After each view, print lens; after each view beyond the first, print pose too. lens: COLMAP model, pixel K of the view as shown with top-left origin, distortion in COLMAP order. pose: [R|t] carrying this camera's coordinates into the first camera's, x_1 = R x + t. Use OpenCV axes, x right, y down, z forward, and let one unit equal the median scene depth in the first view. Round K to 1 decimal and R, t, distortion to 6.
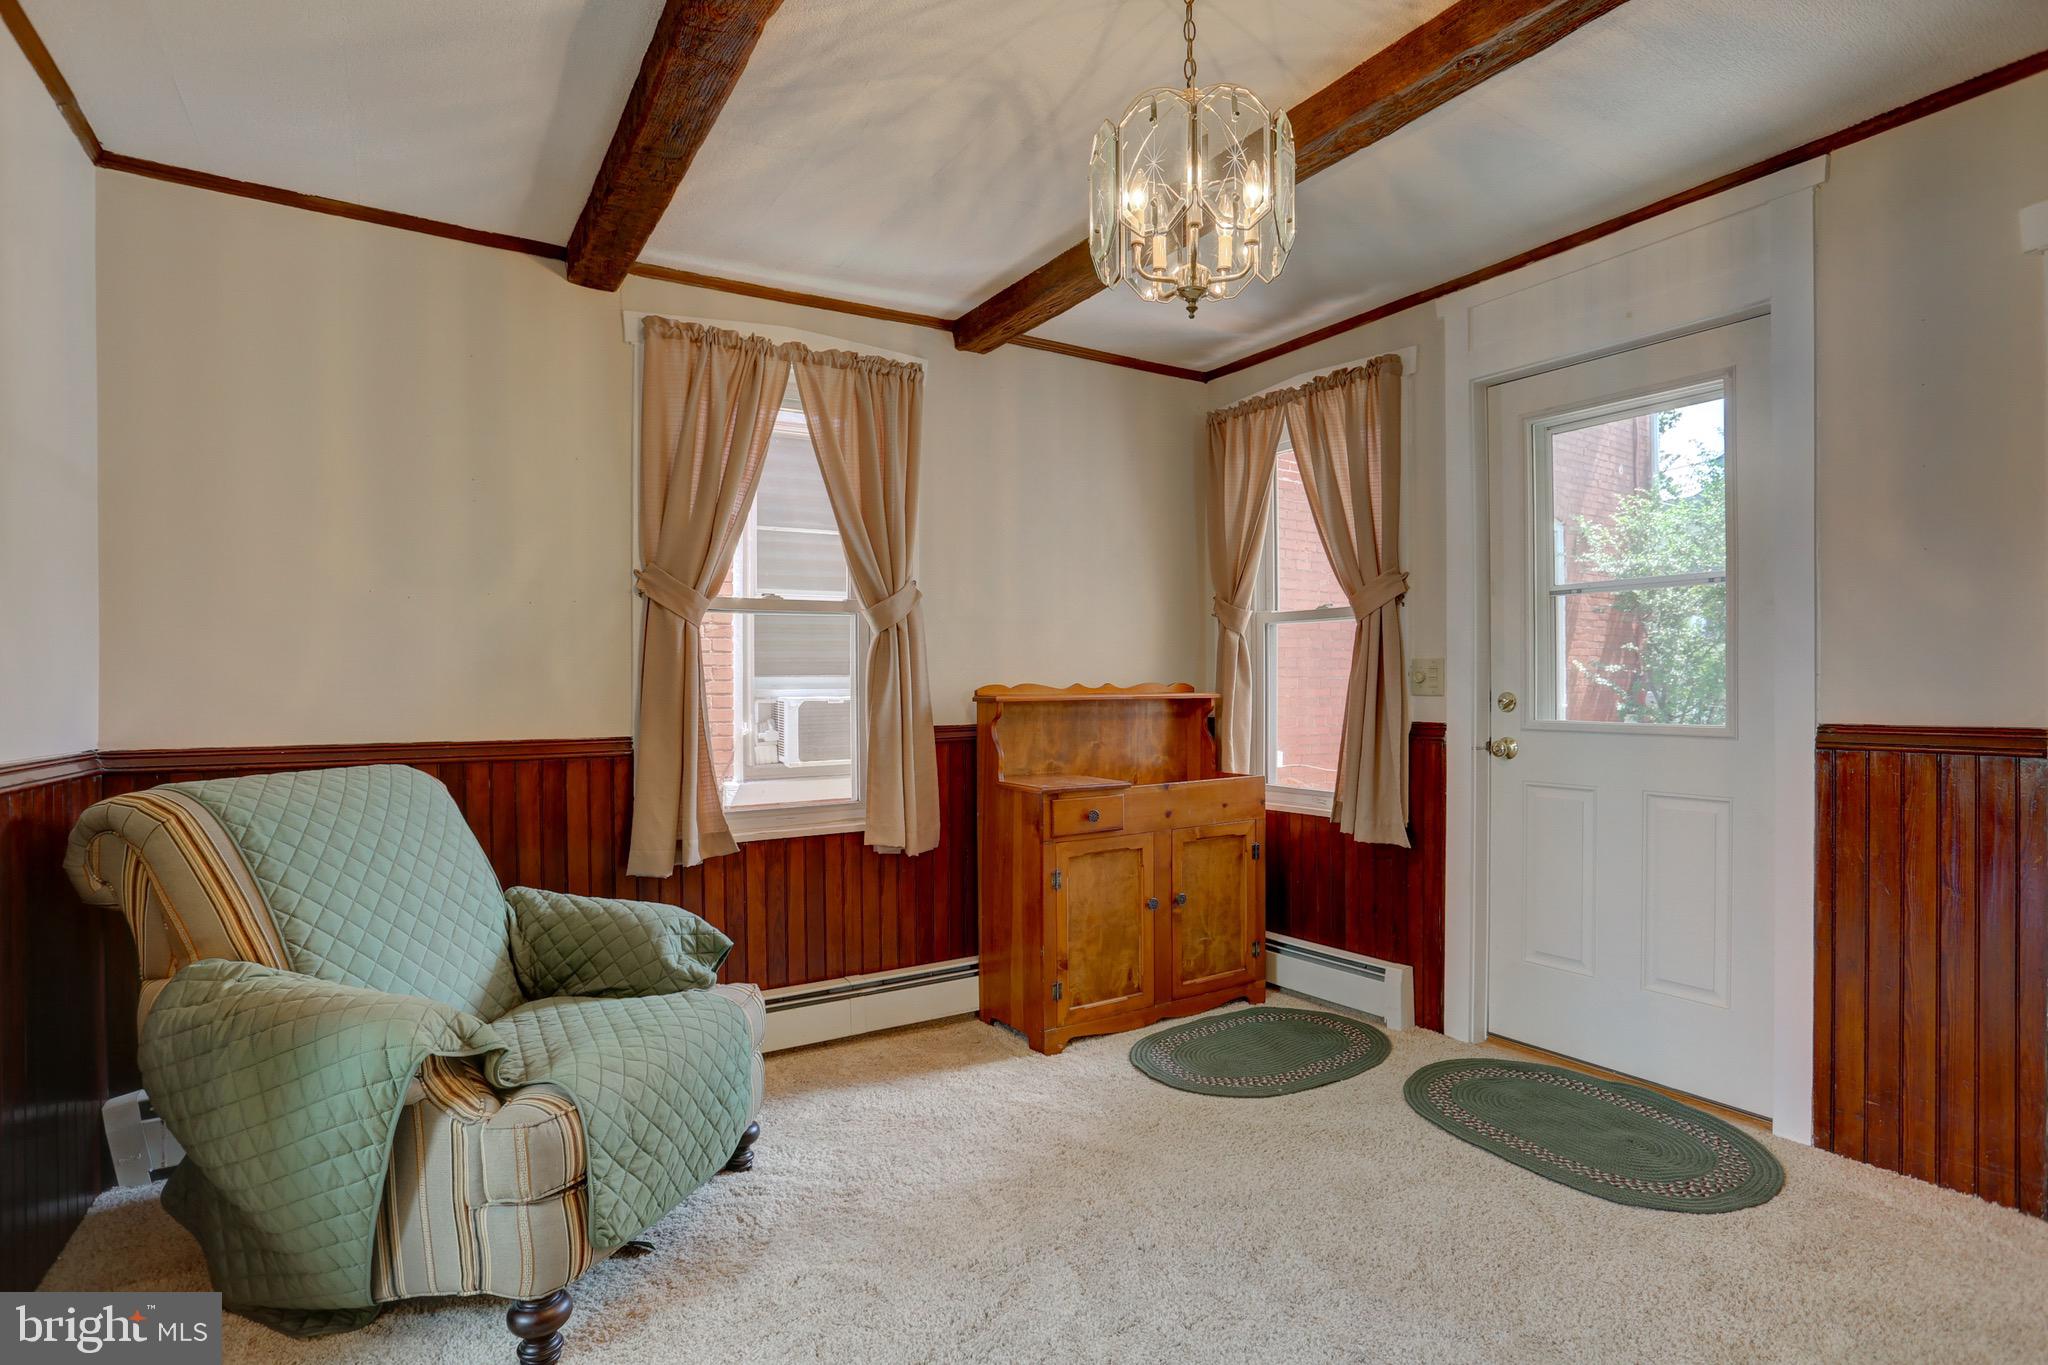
lens RADIAL K [[1026.8, 0, 1024.0], [0, 1026.8, 682.5], [0, 0, 1]] dist [-0.086974, 0.043281]
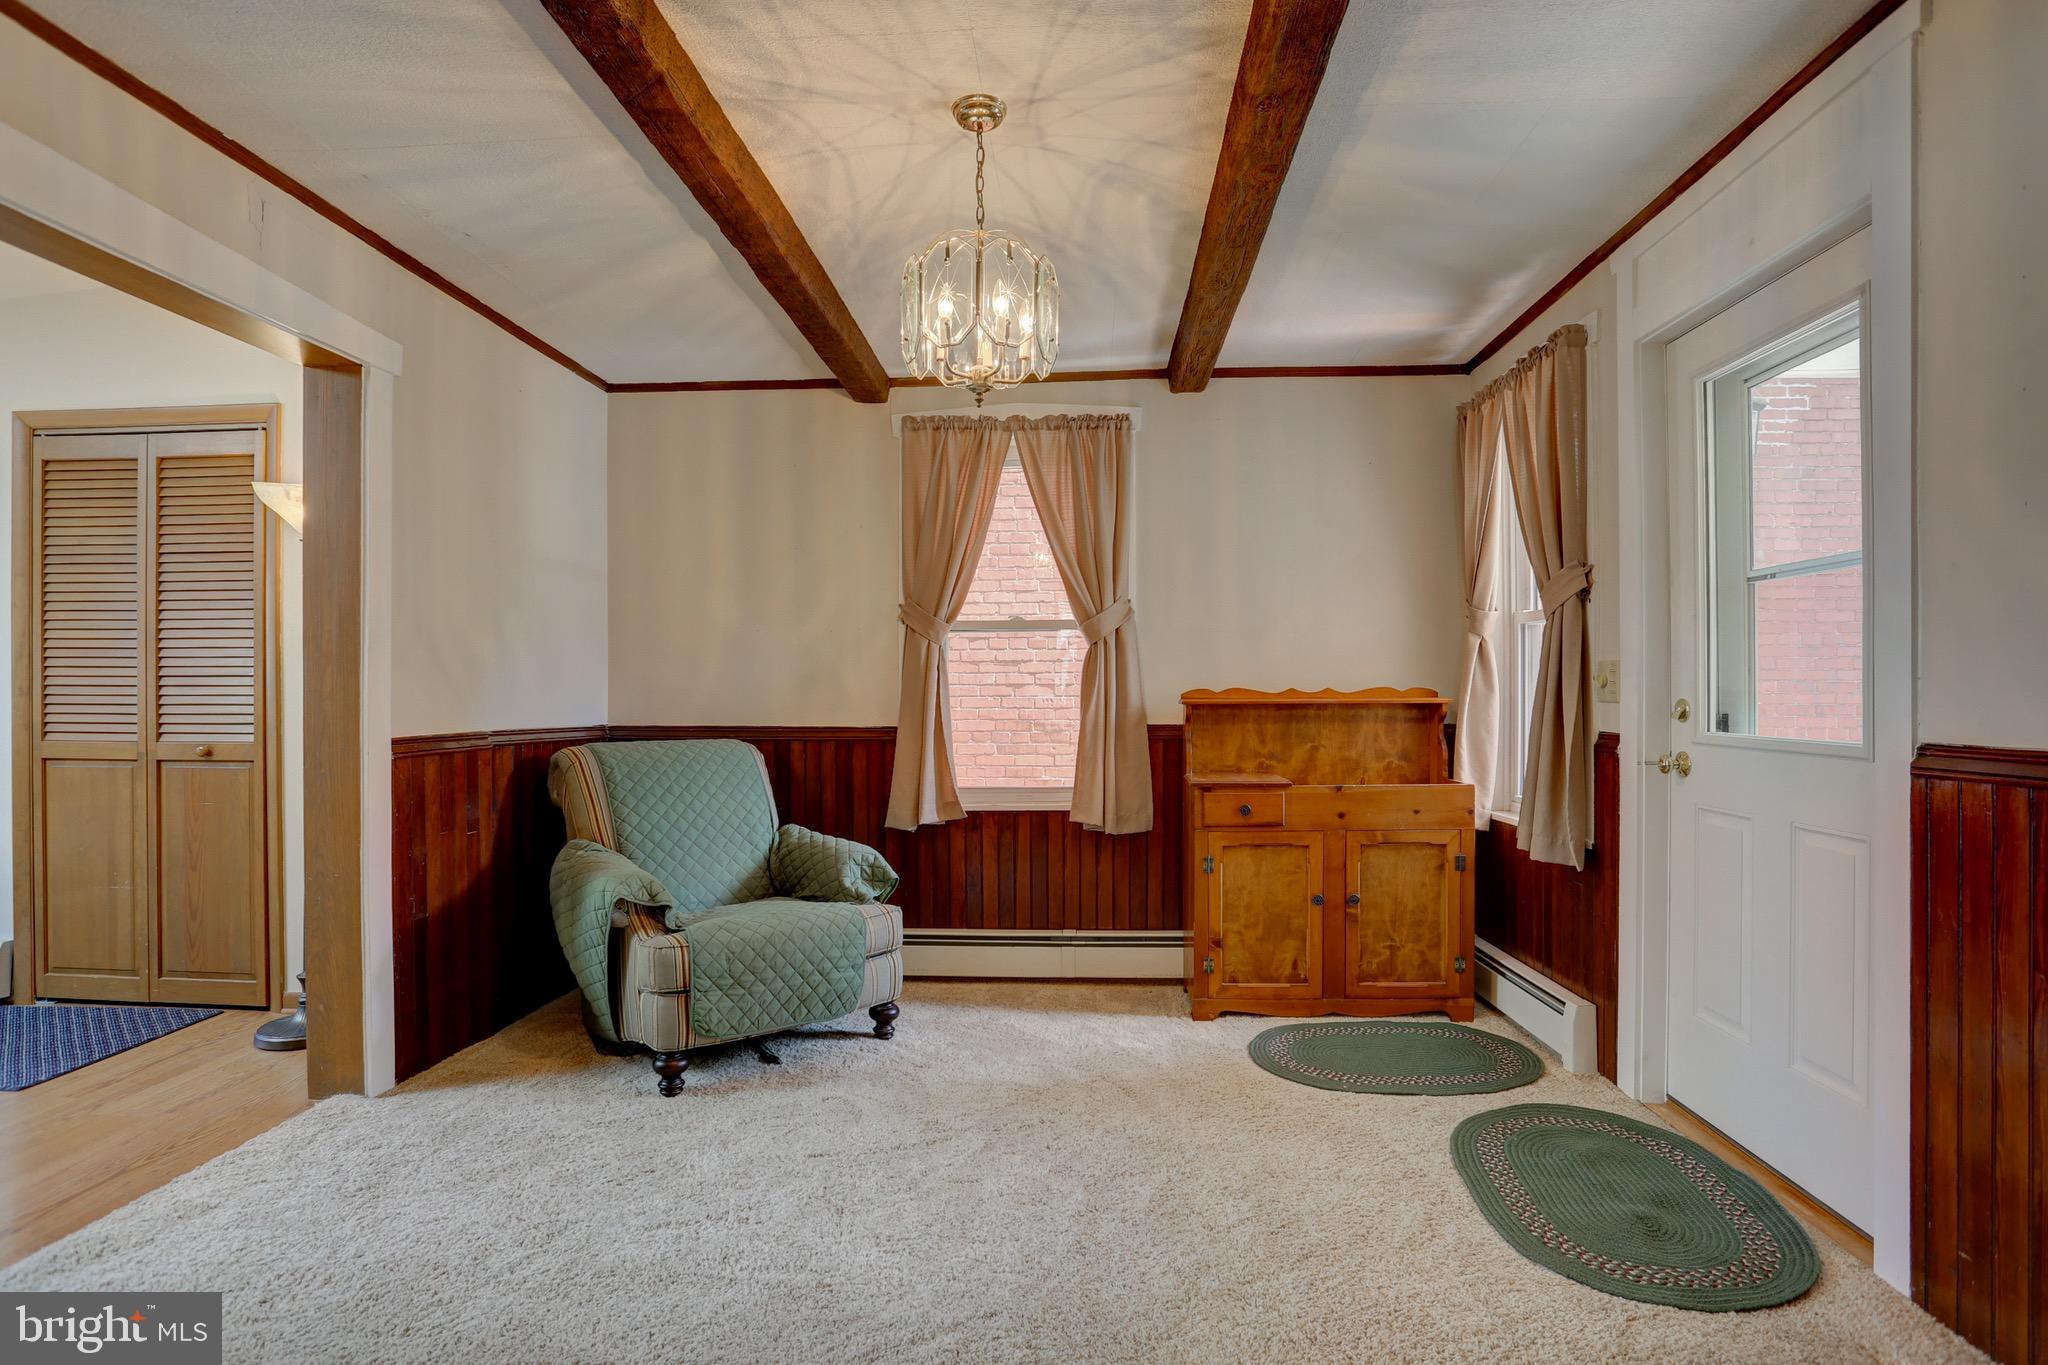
lens RADIAL K [[1026.8, 0, 1024.0], [0, 1026.8, 682.5], [0, 0, 1]] dist [-0.086974, 0.043281]
pose [[0.808418, -0.001114, -0.588608, 0.508632], [-0.000990, 0.999994, -0.003254, -0.000968], [0.588608, 0.003213, 0.808412, -0.013237]]
